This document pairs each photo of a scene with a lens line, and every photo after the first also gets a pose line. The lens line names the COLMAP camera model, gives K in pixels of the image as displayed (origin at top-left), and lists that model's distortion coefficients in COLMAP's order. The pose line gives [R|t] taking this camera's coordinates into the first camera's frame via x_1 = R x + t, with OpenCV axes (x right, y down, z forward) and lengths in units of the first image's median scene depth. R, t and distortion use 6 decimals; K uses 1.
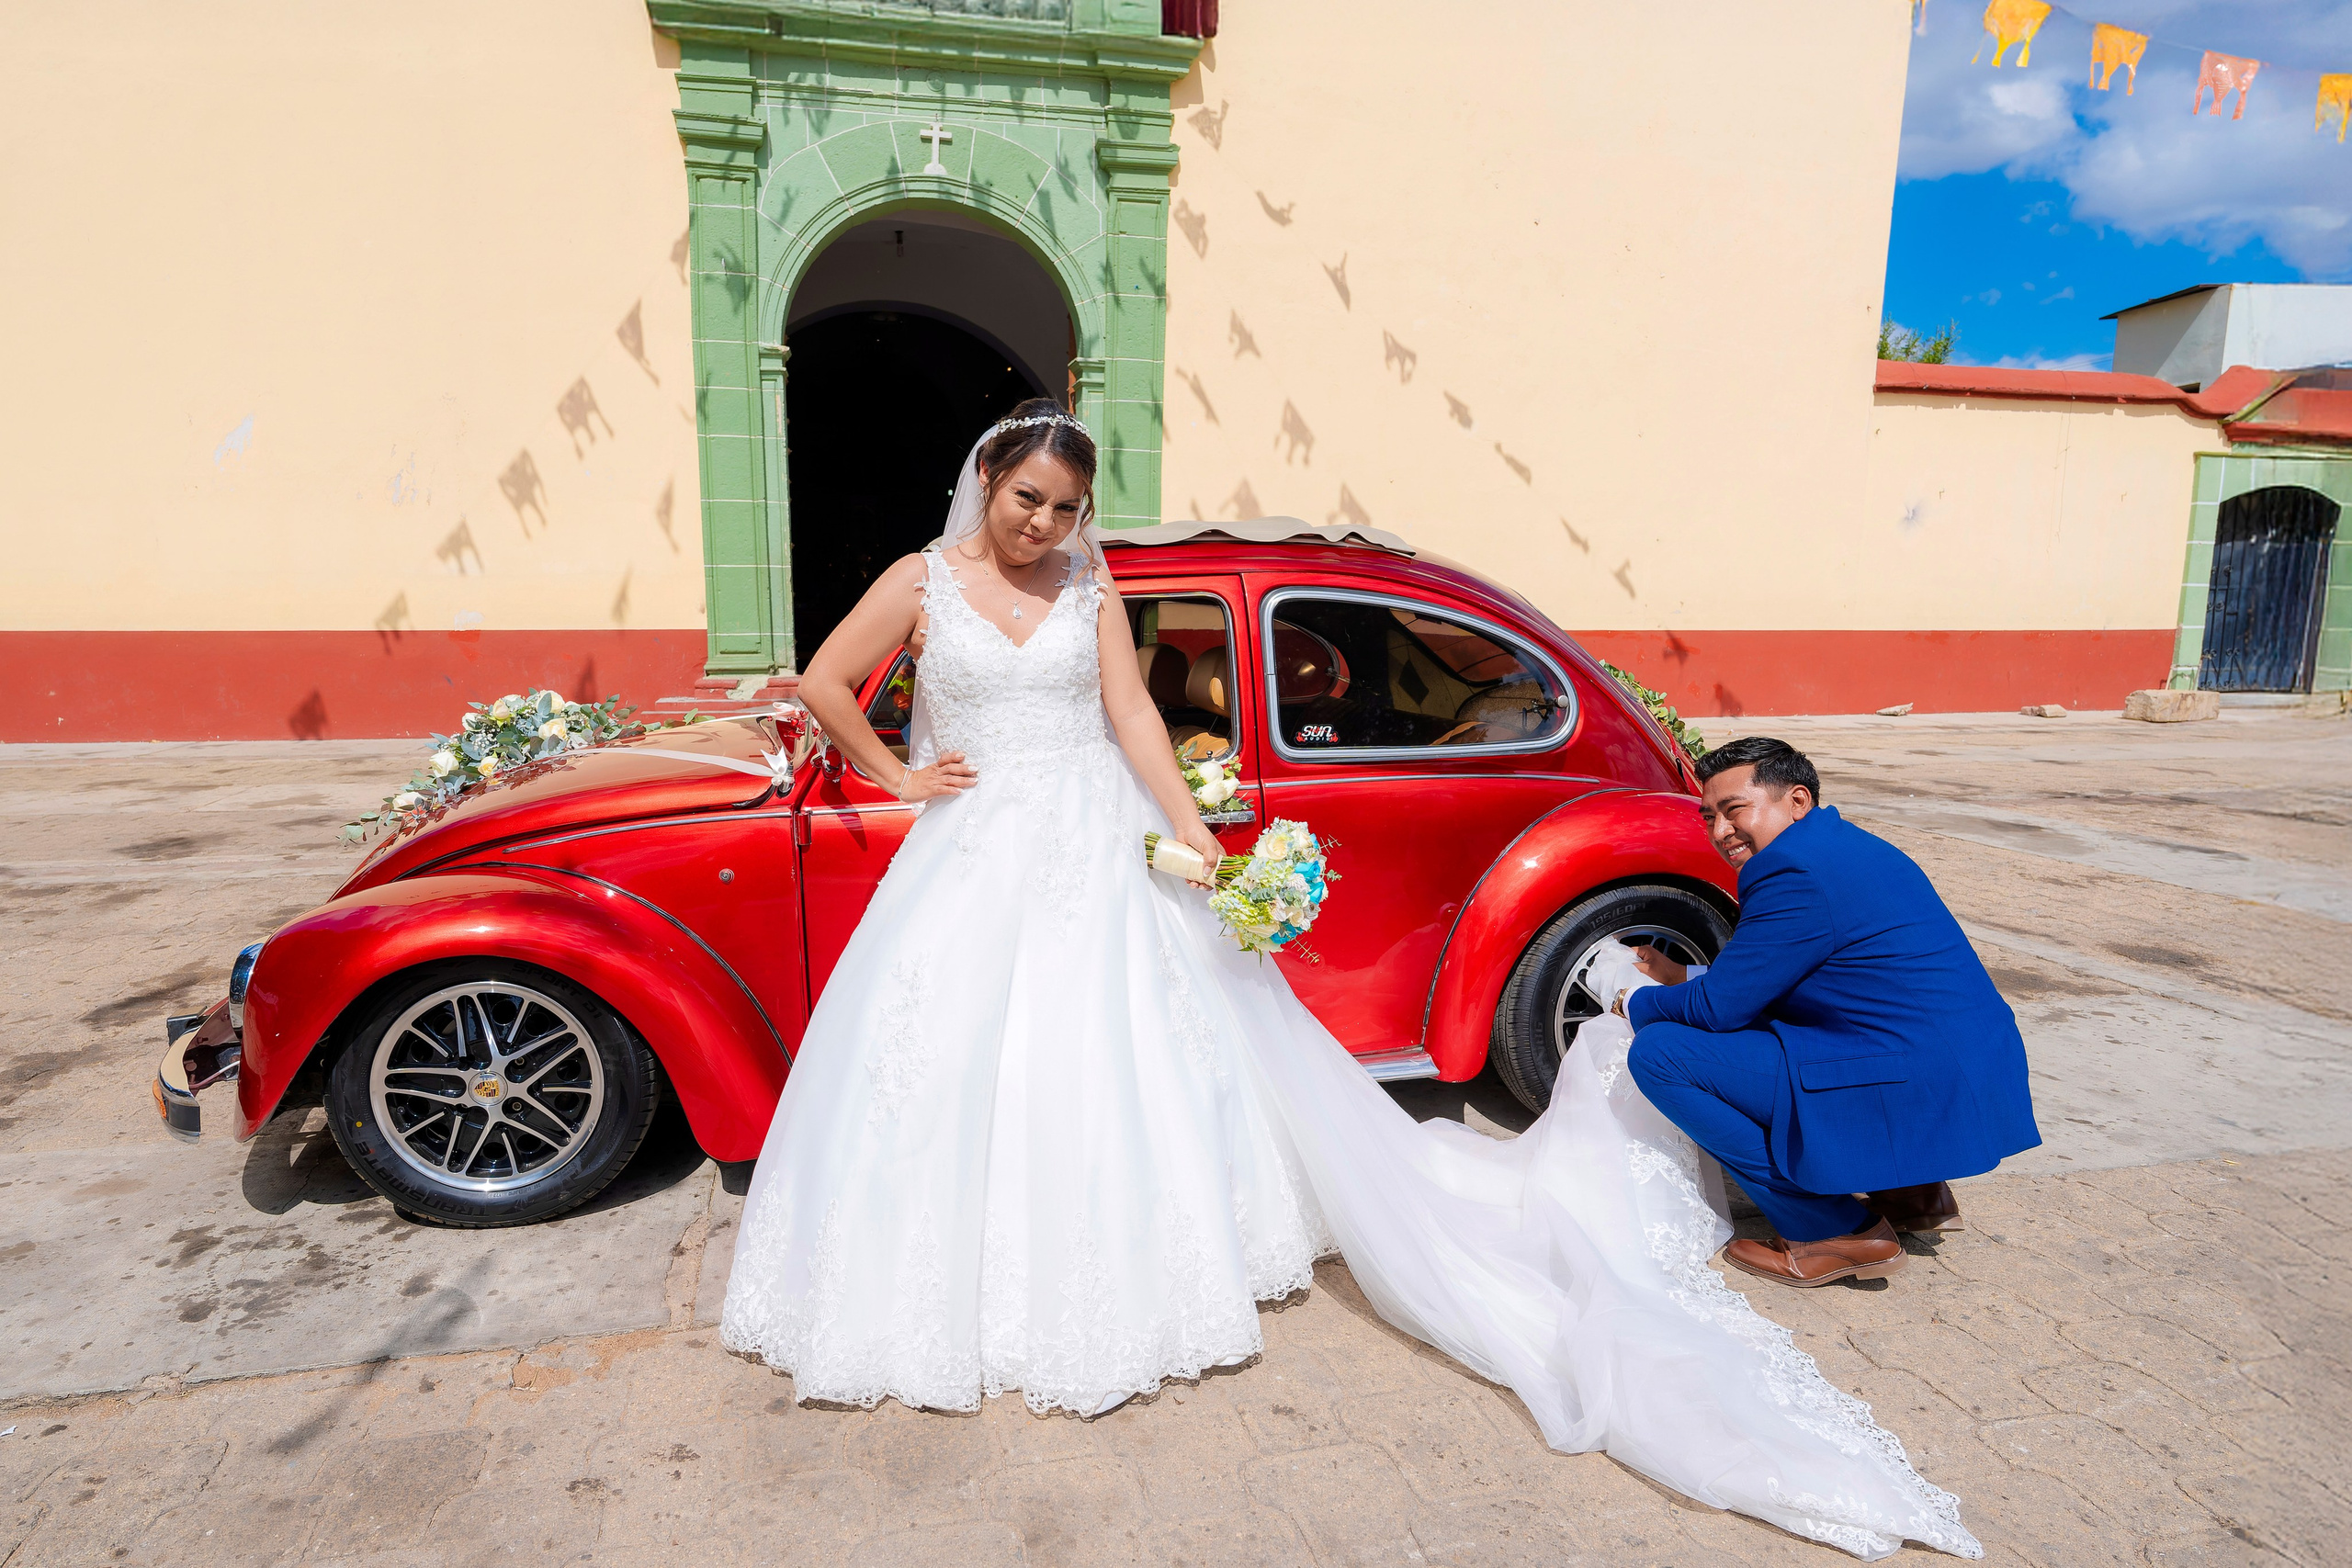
lens RADIAL K [[1262.7, 0, 1070.4], [0, 1262.7, 777.5], [0, 0, 1]] dist [-0.001852, 0.001161]
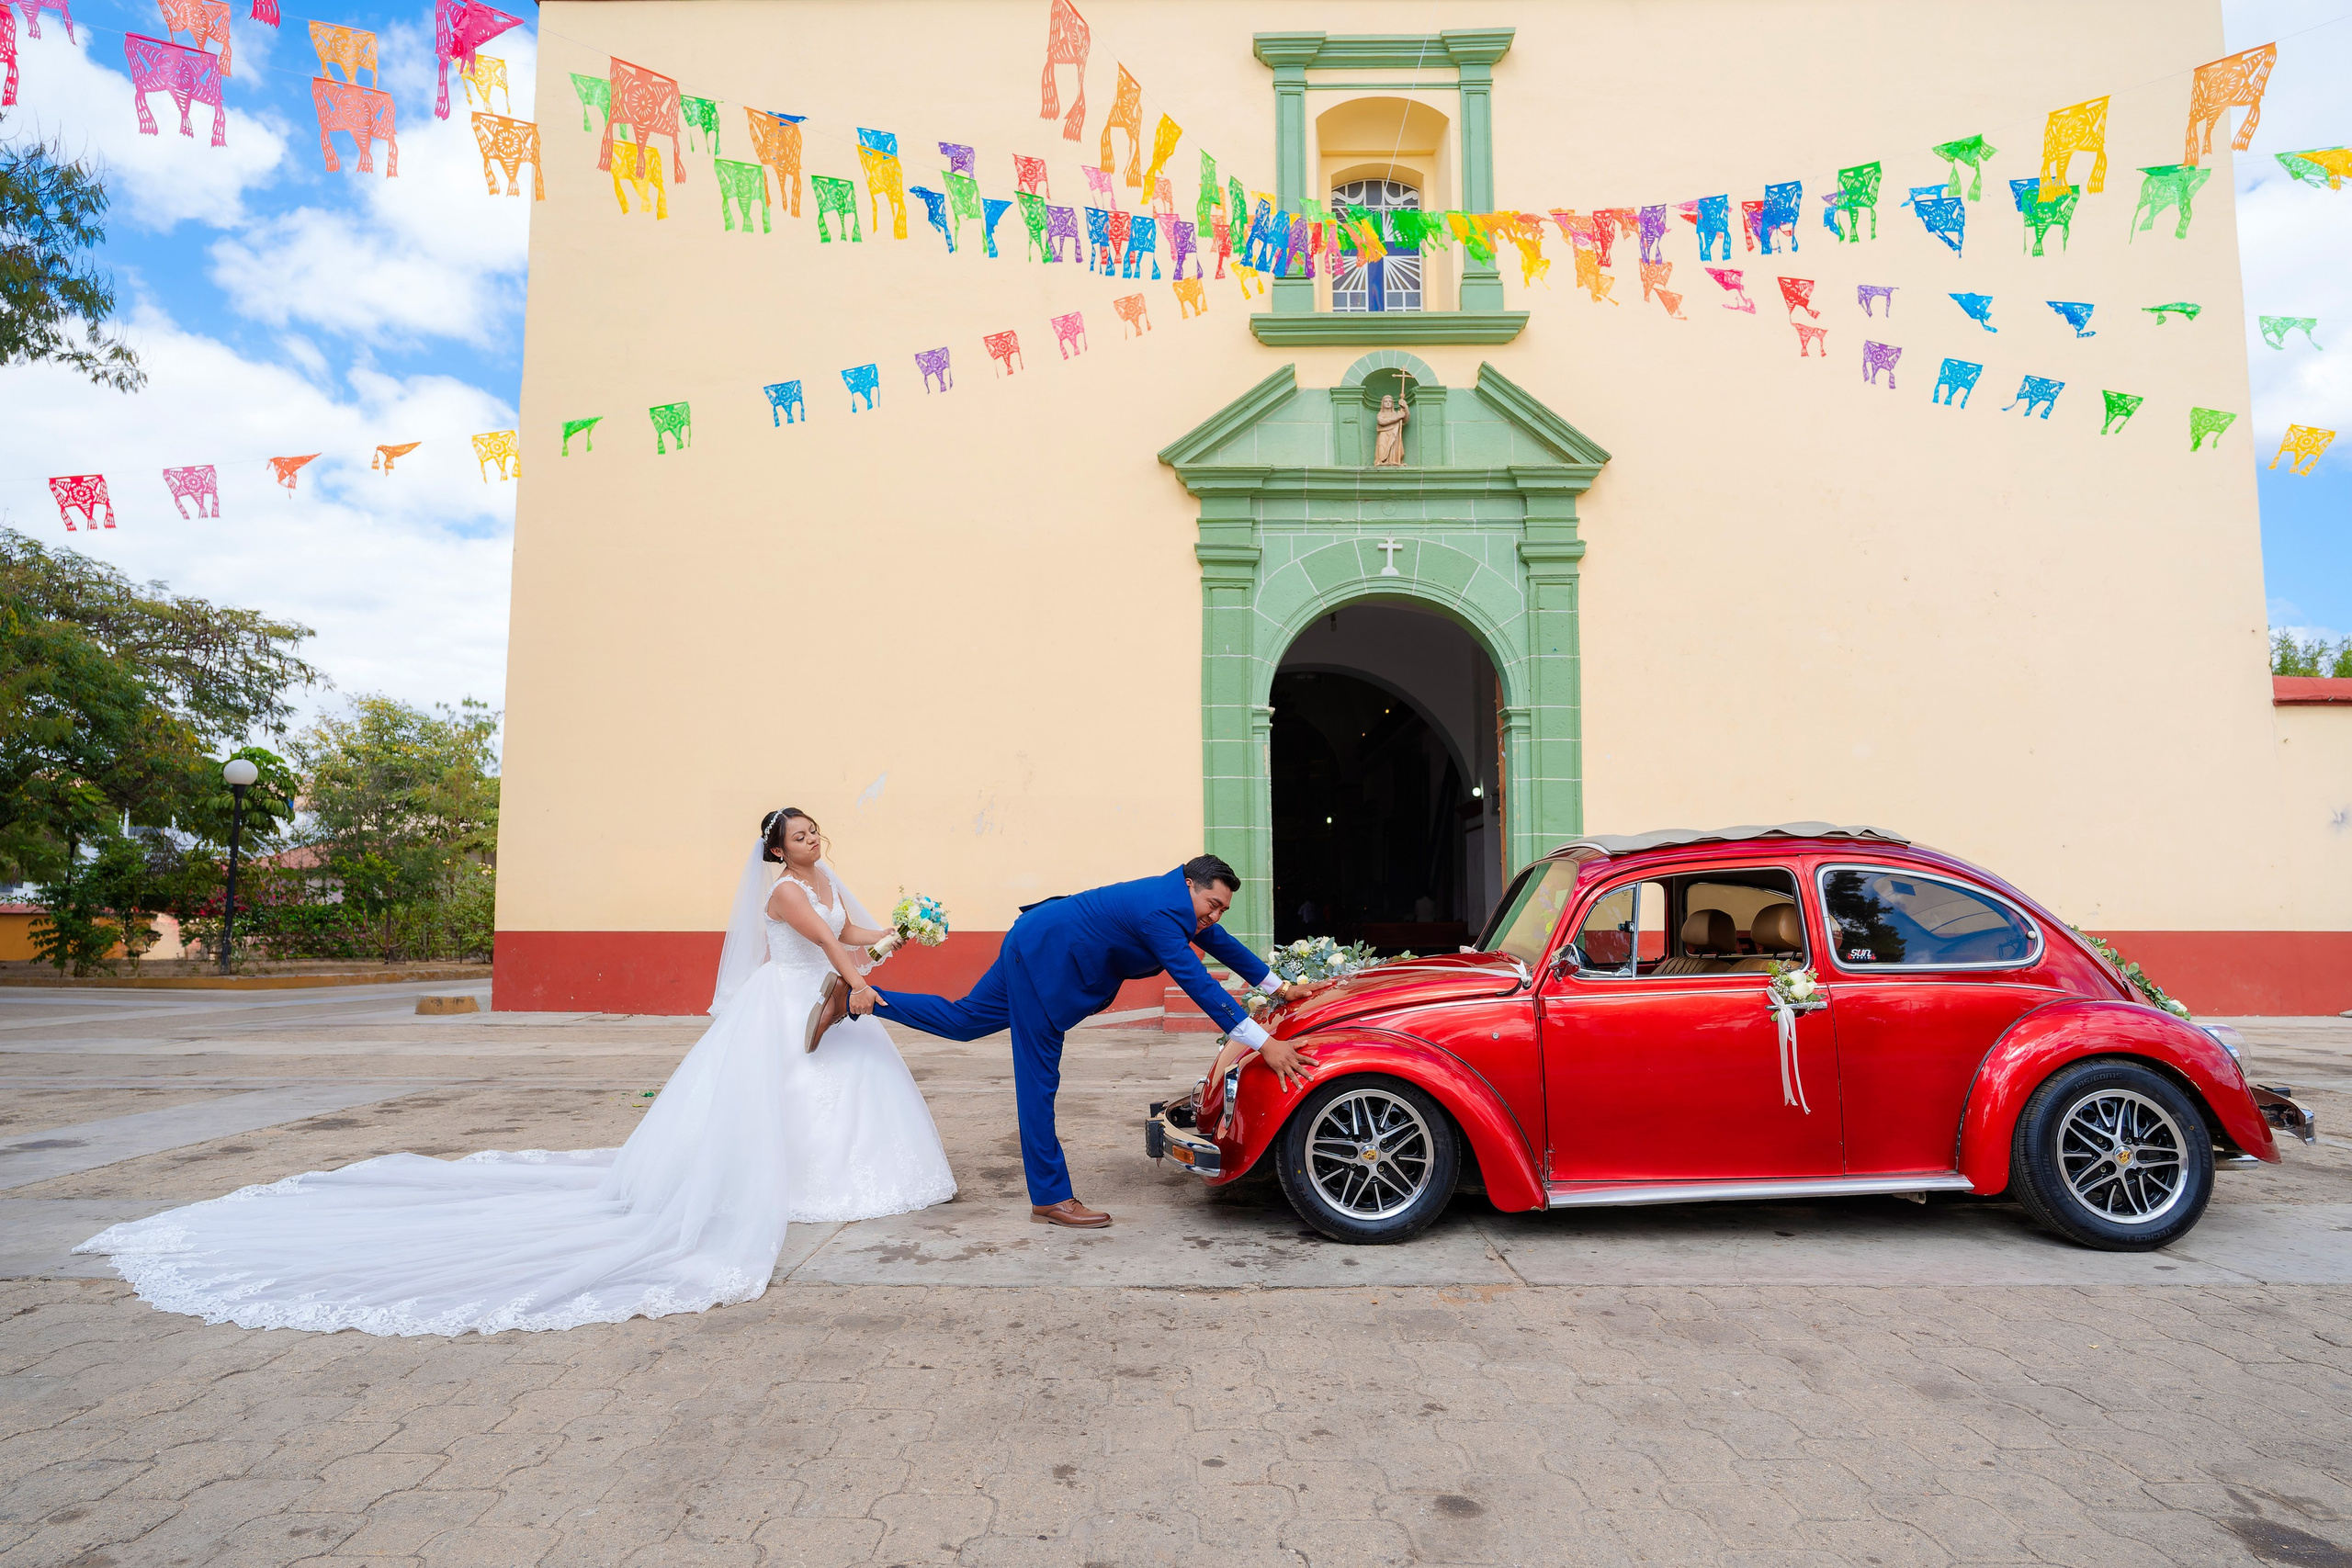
lens RADIAL K [[1222.7, 0, 1176.0], [0, 1222.7, 784.0], [0, 0, 1]] dist [-0.003110, 0.002555]
pose [[0.980929, -0.025787, -0.192648, -0.090585], [-0.023015, 0.968777, -0.246865, 0.040863], [0.192999, 0.246591, 0.949708, -0.175592]]
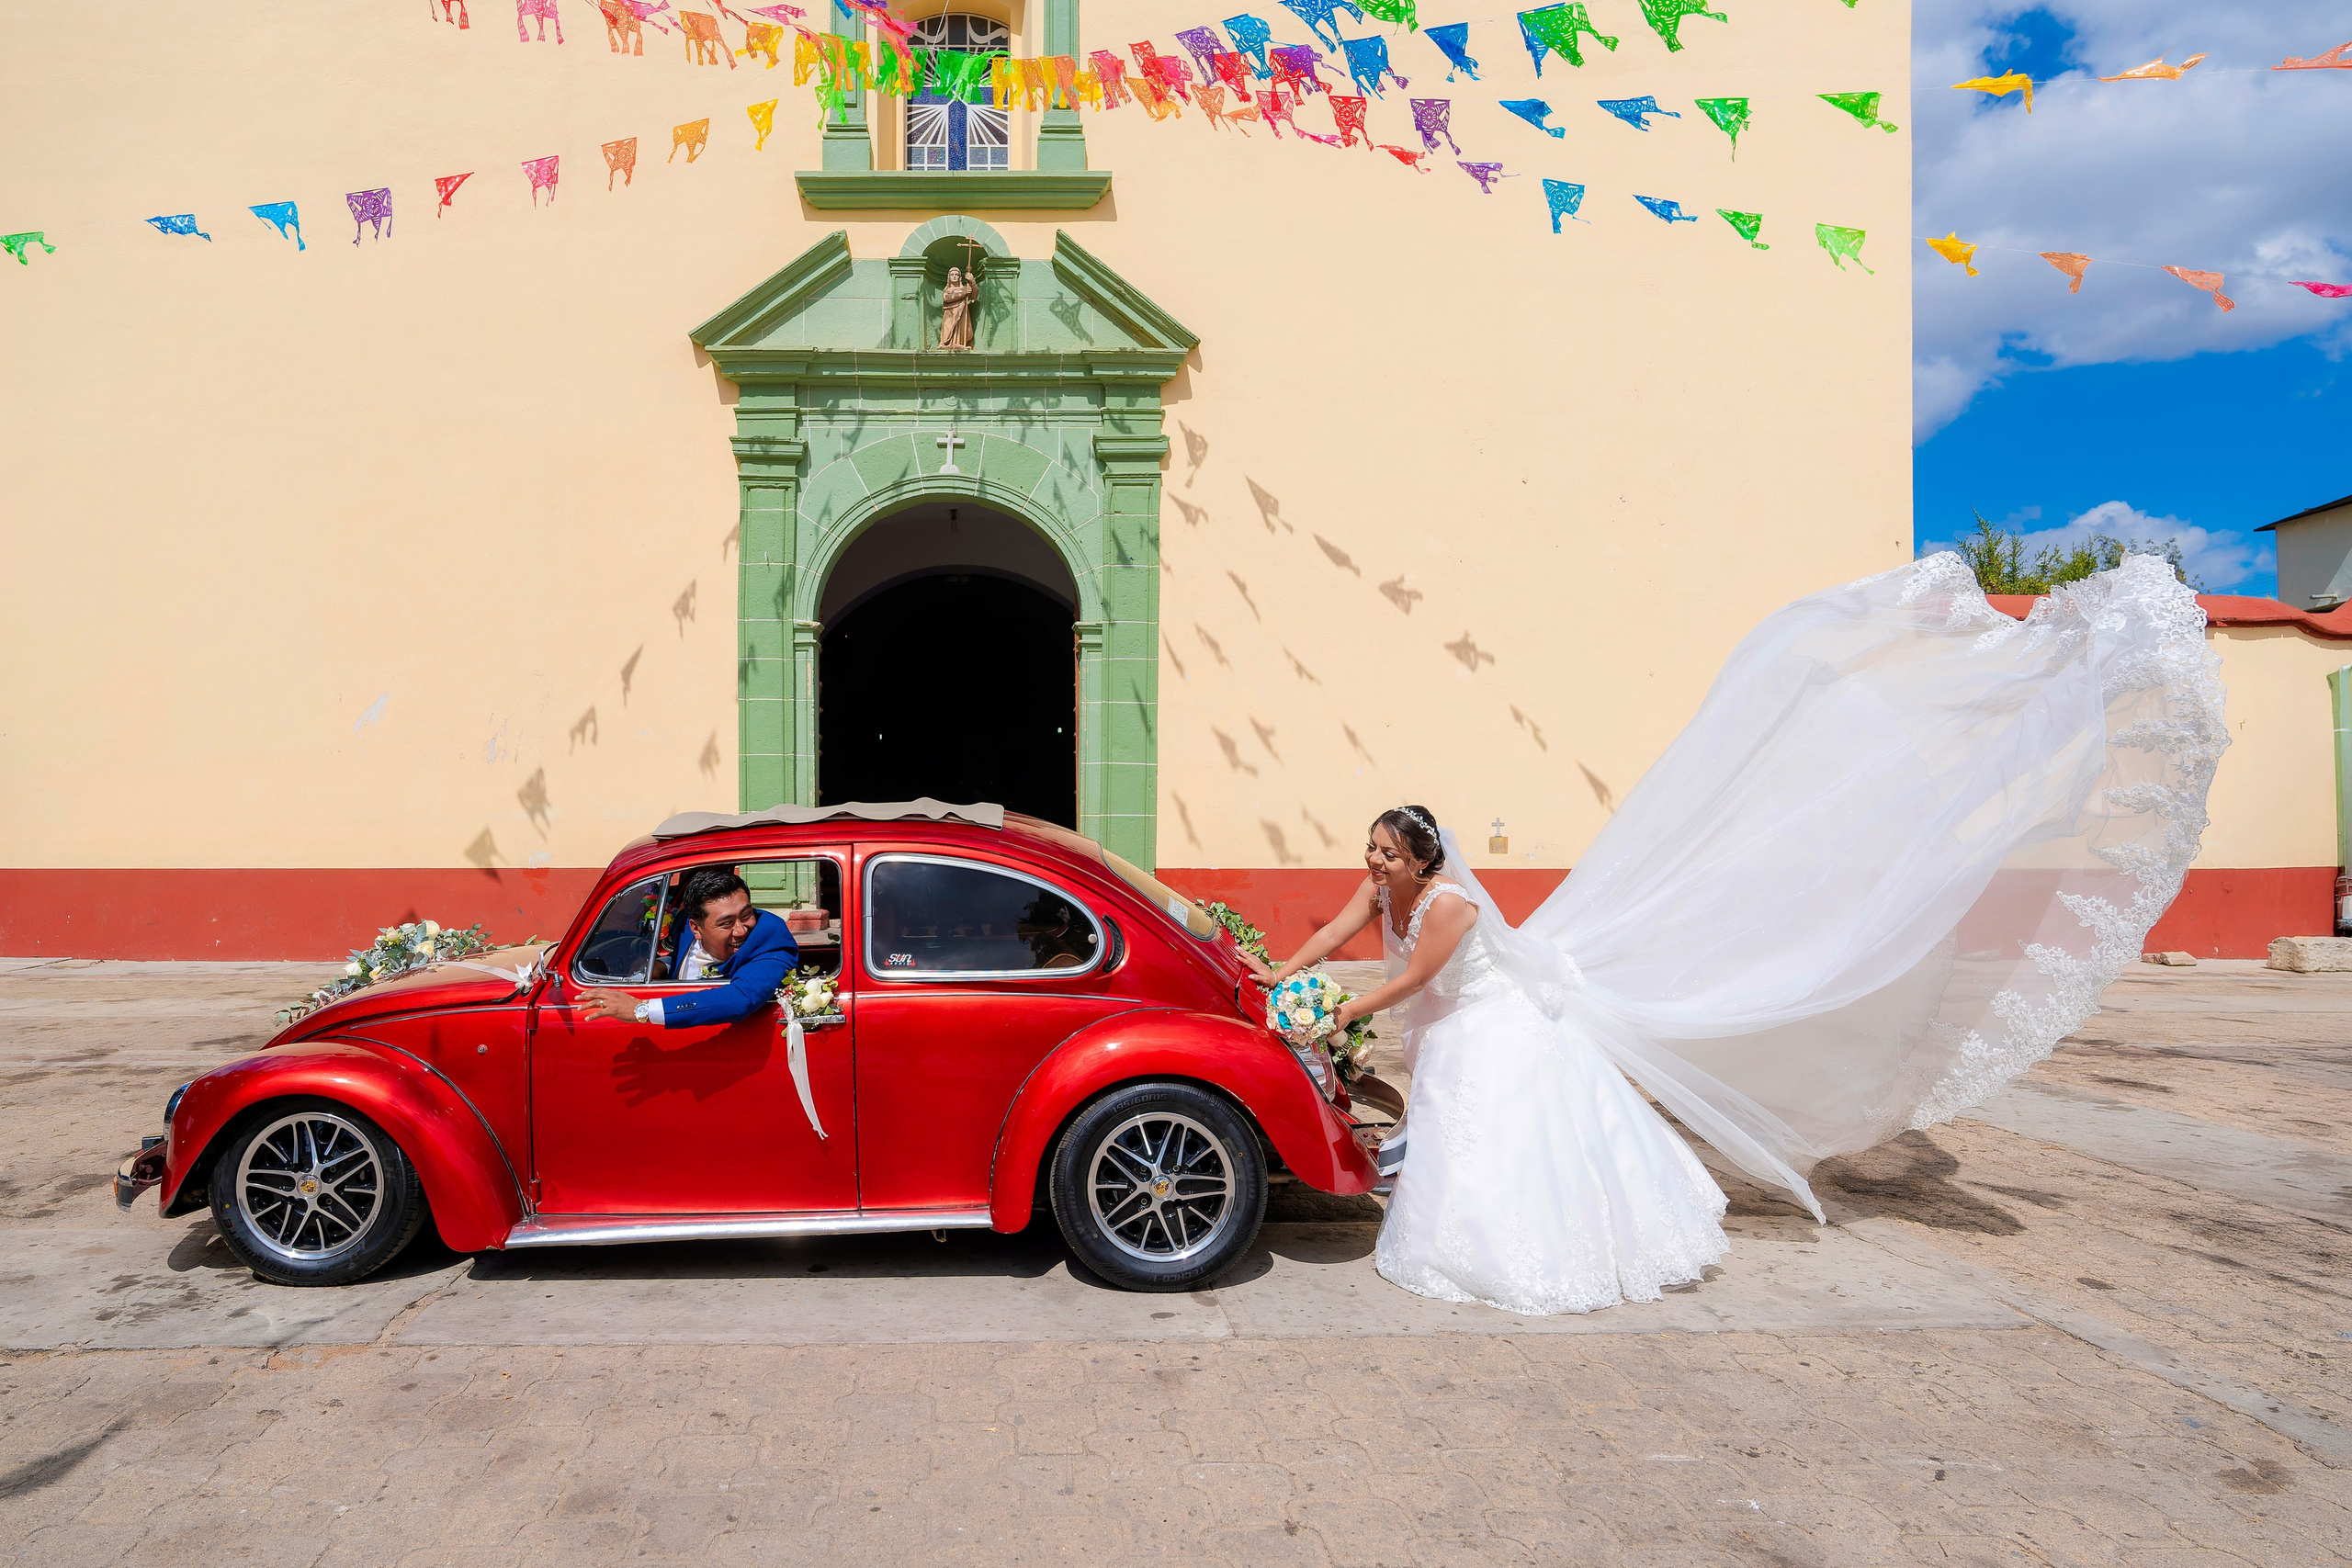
lens RADIAL K [[1308.9, 0, 986.3], [0, 1308.9, 785.4], [0, 0, 1]] dist [-0.003455, -0.000508]
pose [[0.984034, -0.009089, -0.177748, 0.142665], [-0.022027, 0.984798, -0.172303, 0.006350], [0.176612, 0.173467, 0.968874, -0.103824]]
